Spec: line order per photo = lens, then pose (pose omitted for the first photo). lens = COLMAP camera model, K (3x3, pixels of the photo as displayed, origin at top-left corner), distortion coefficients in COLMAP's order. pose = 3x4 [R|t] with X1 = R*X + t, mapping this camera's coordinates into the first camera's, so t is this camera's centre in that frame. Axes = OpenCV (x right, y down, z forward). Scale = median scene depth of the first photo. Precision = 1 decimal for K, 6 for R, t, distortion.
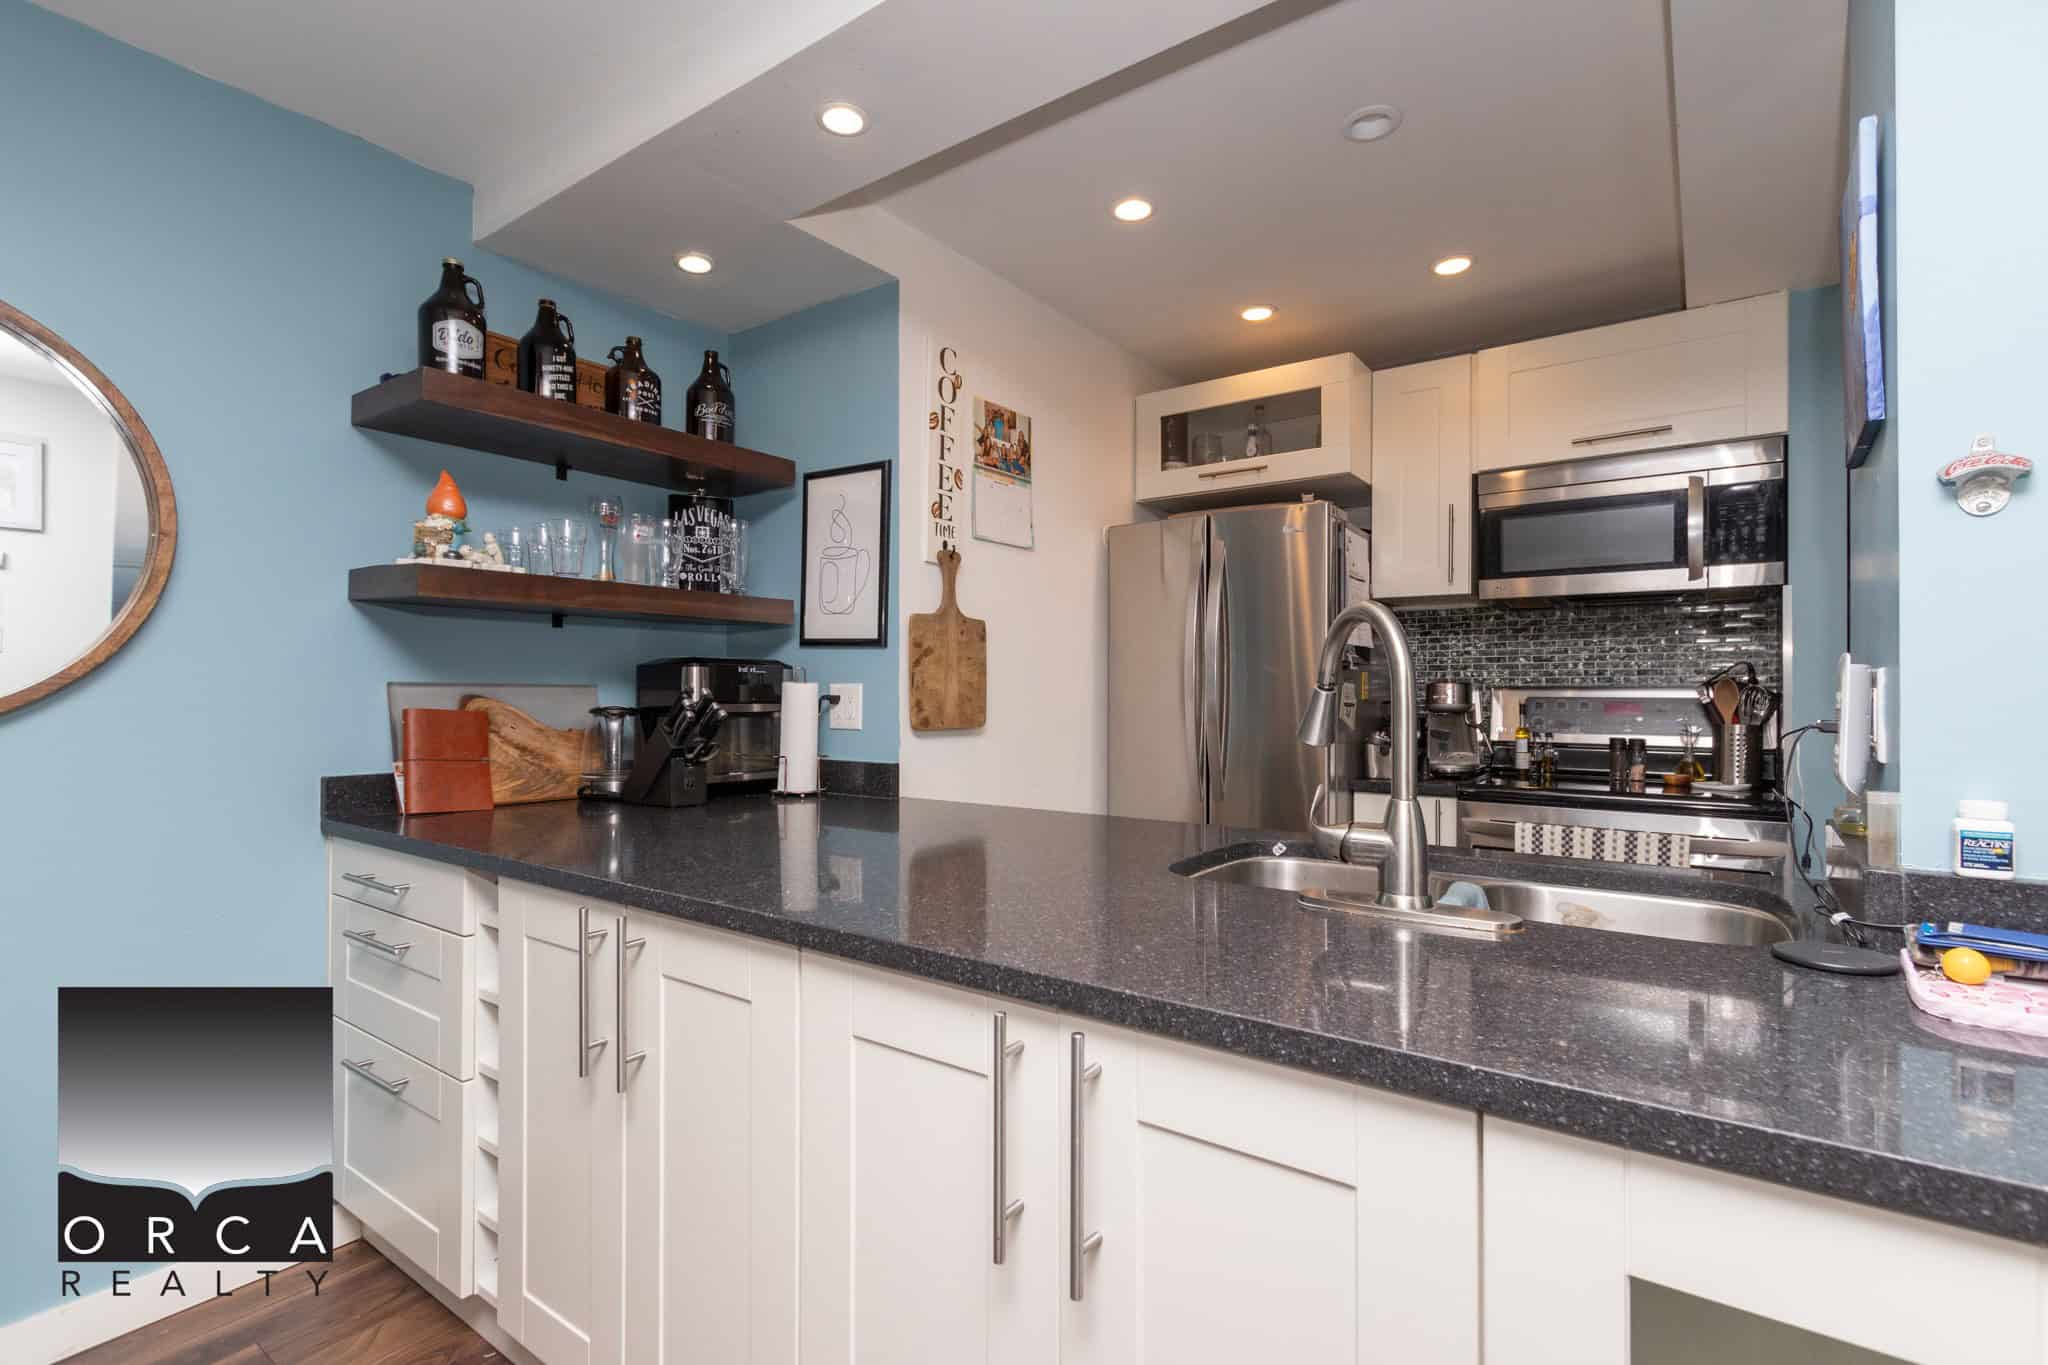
lens RADIAL K [[951.7, 0, 1029.6], [0, 951.7, 691.7], [0, 0, 1]] dist [0.011257, -0.003405]
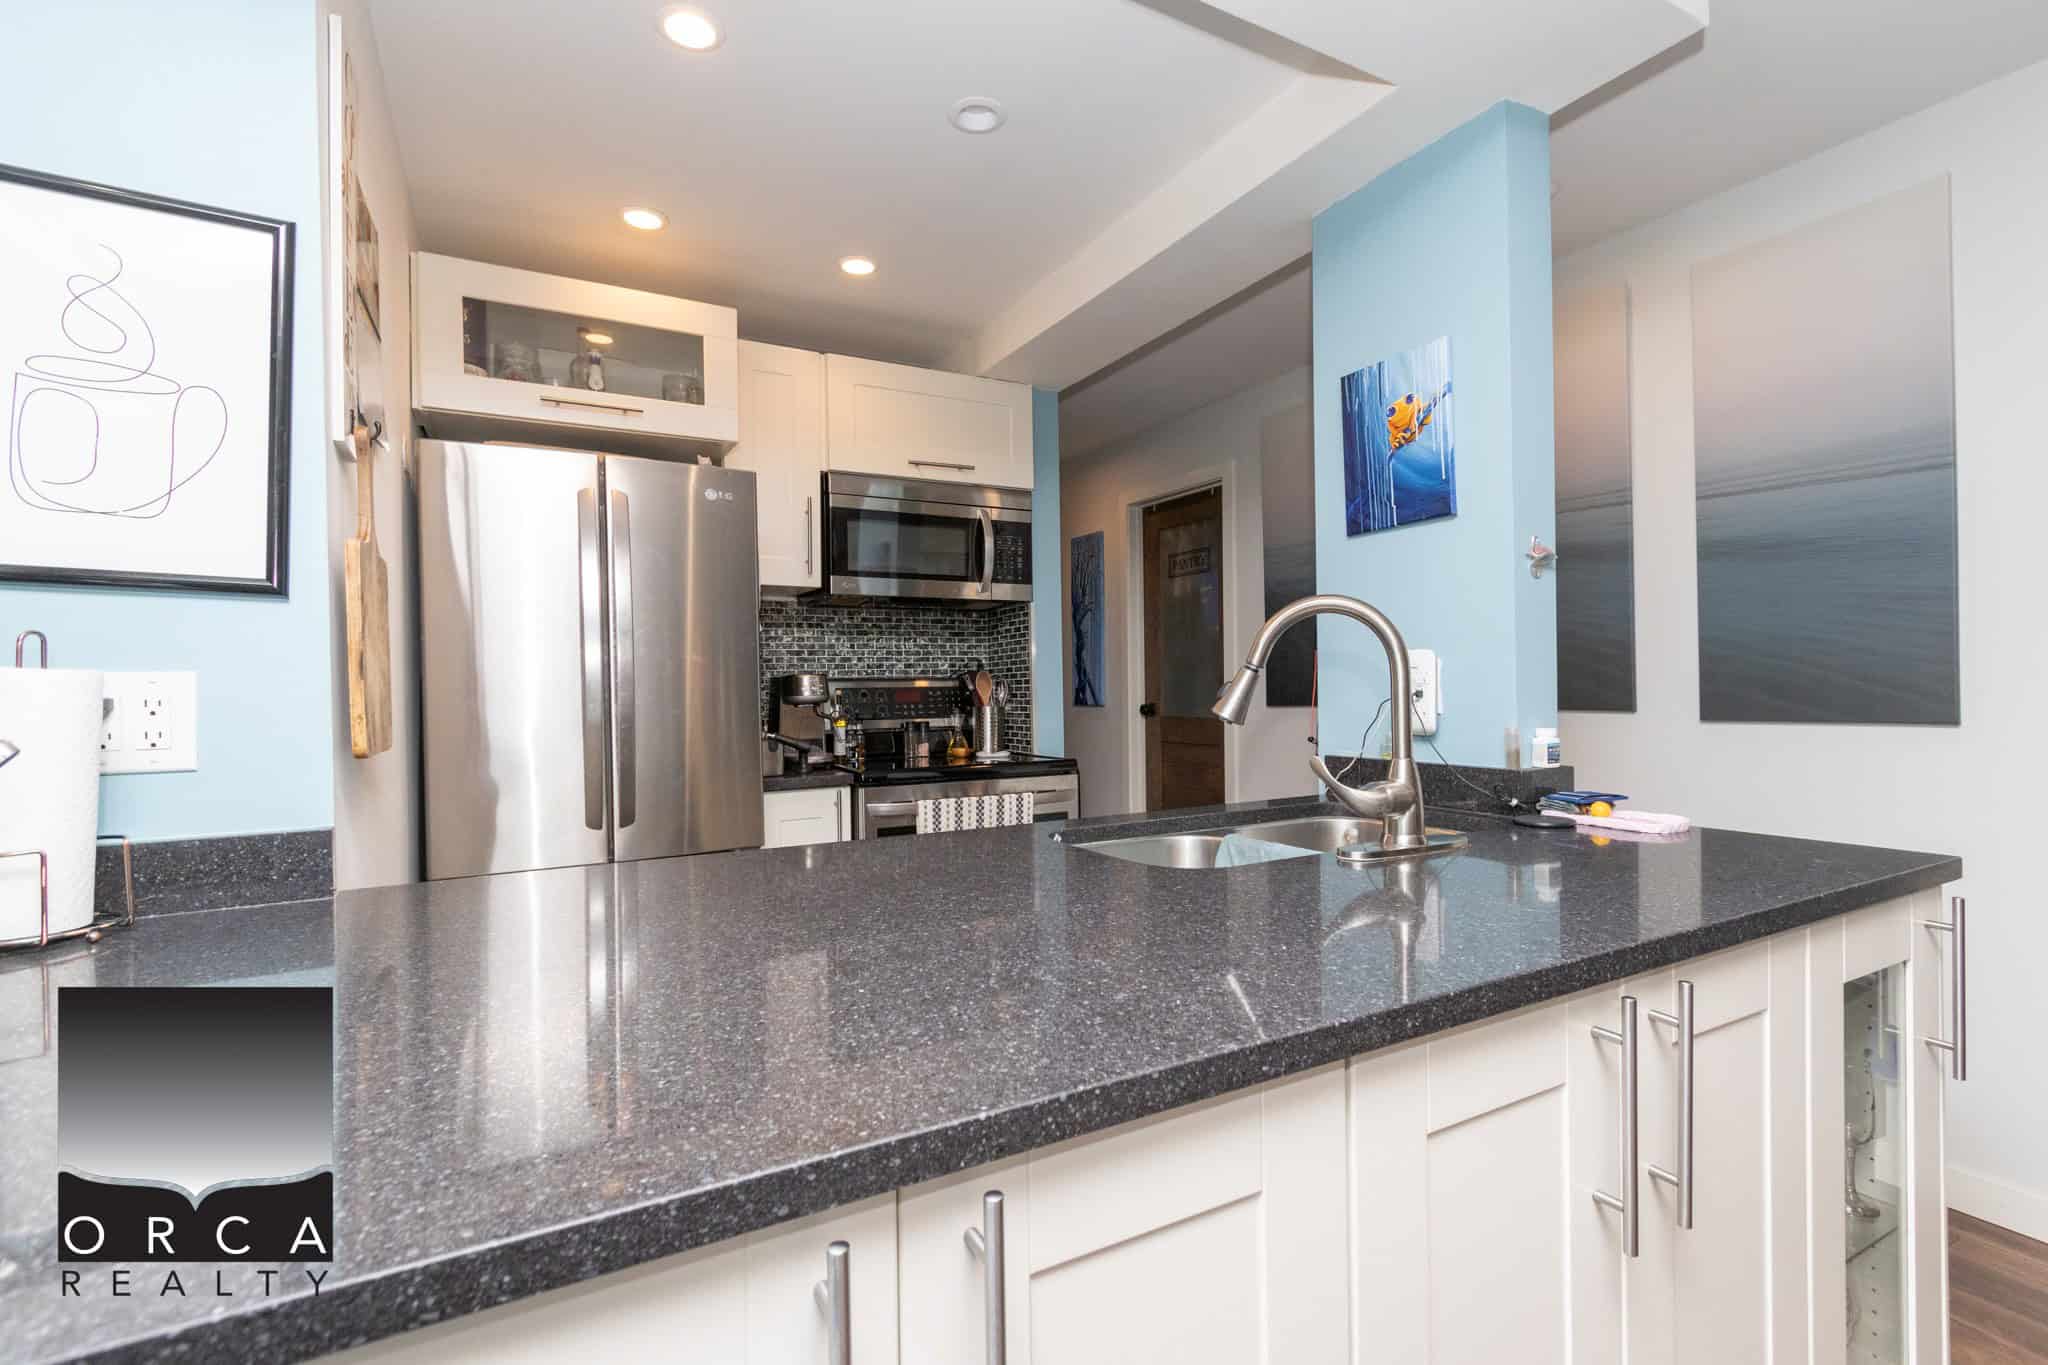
lens RADIAL K [[951.7, 0, 1031.5], [0, 951.7, 686.0], [0, 0, 1]] dist [0.011257, -0.003405]
pose [[0.420021, -0.009162, 0.907468, -0.434732], [0.014621, 0.999888, 0.003327, 0.003274], [-0.907397, 0.011871, 0.420107, 0.429701]]
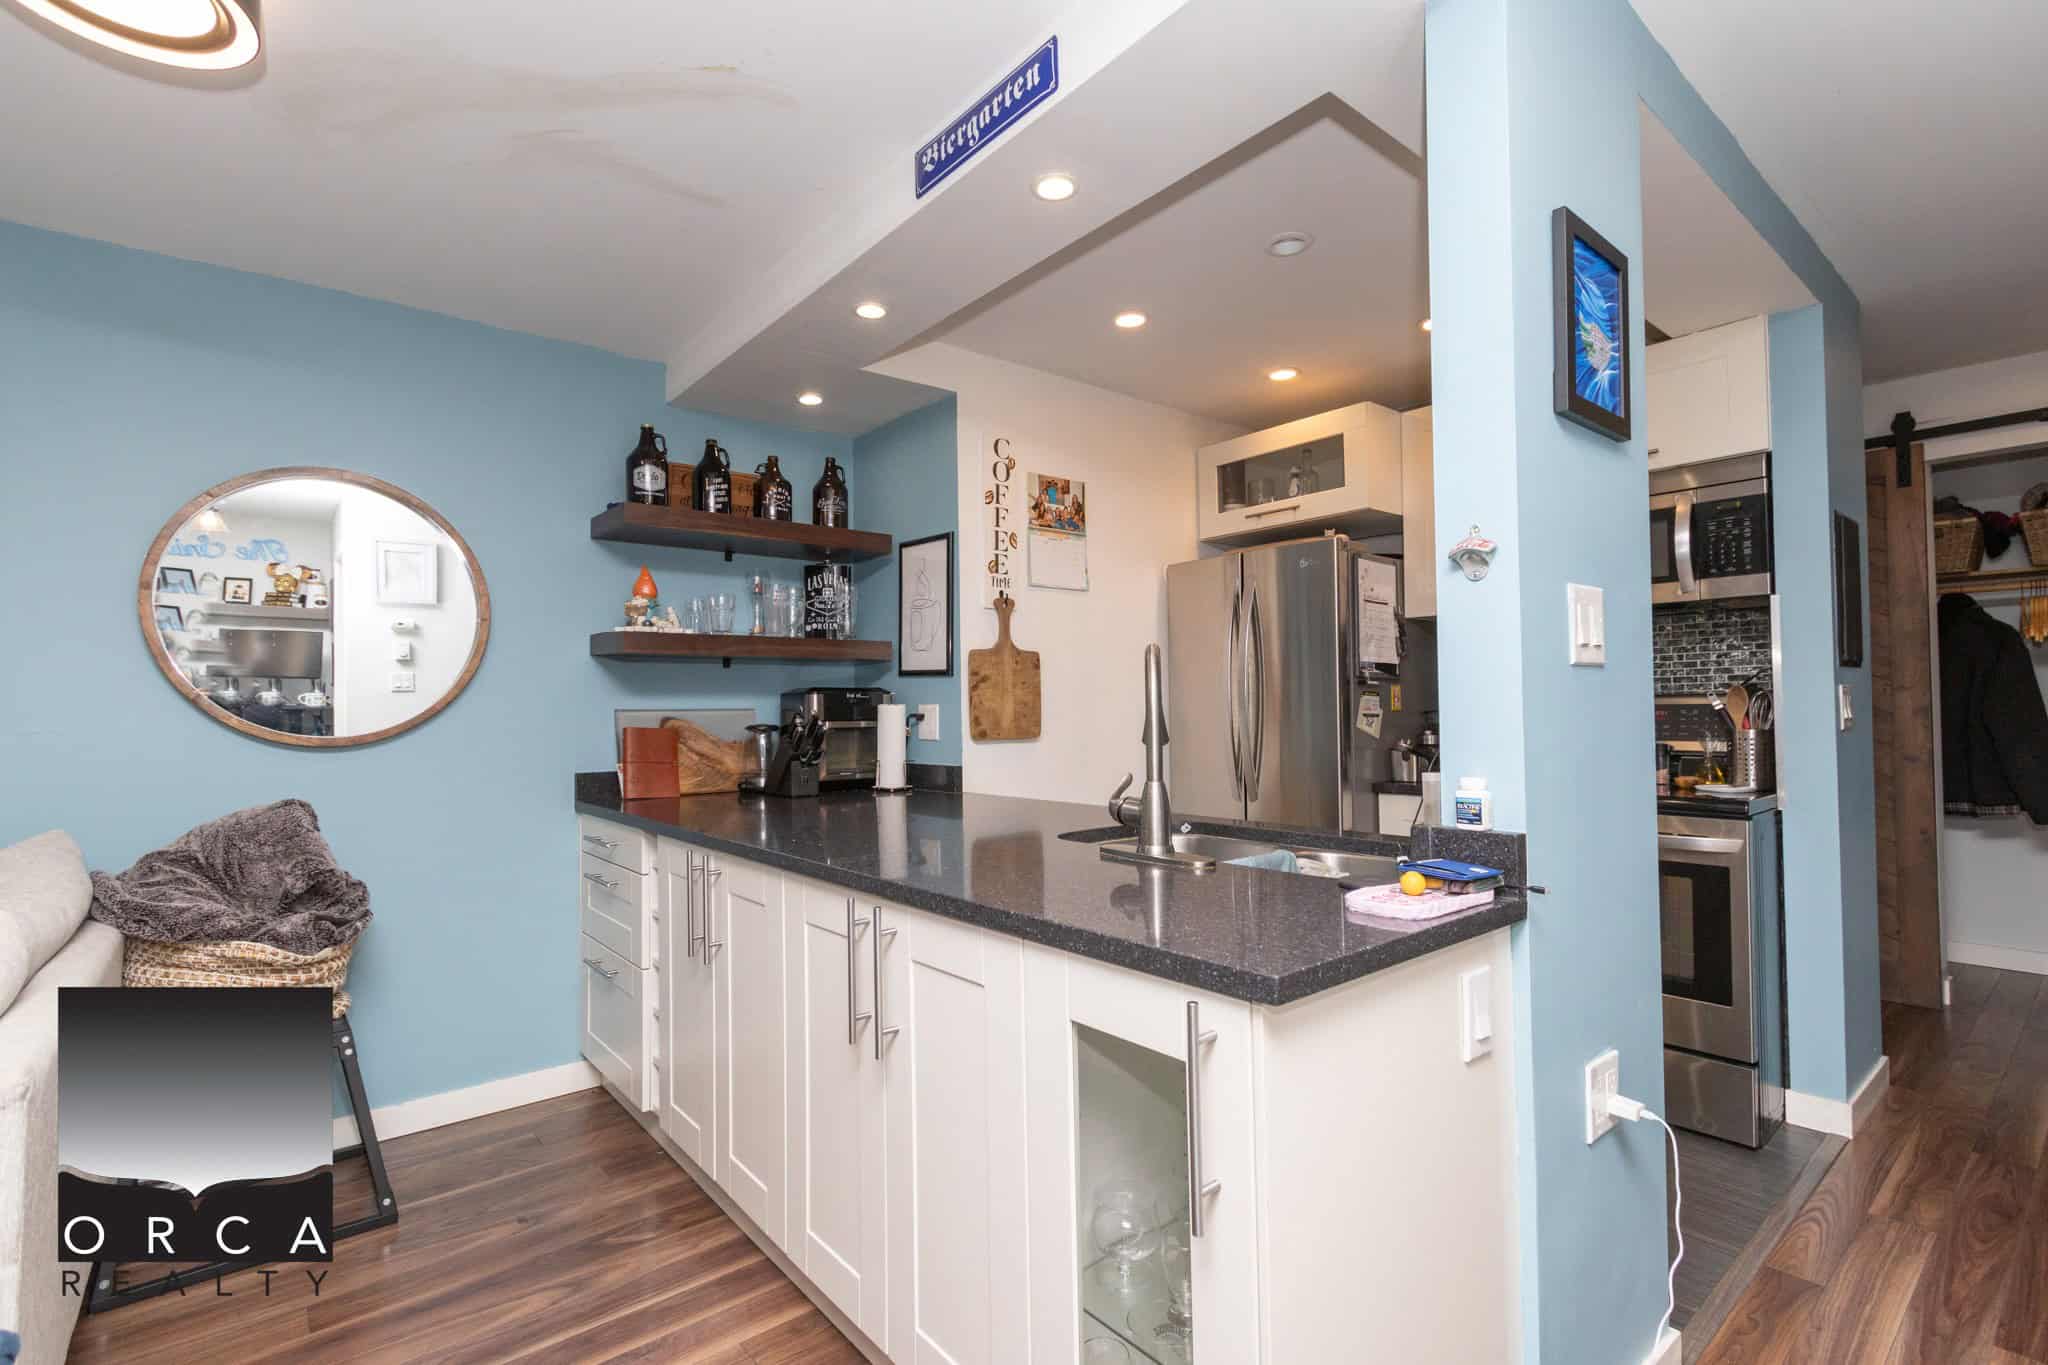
lens RADIAL K [[951.7, 0, 1022.2], [0, 951.7, 690.9], [0, 0, 1]] dist [0.011257, -0.003405]
pose [[0.965949, -0.020553, -0.257916, 0.263550], [0.016411, 0.999700, -0.018204, -0.001159], [0.258212, 0.013351, 0.965996, -0.216466]]
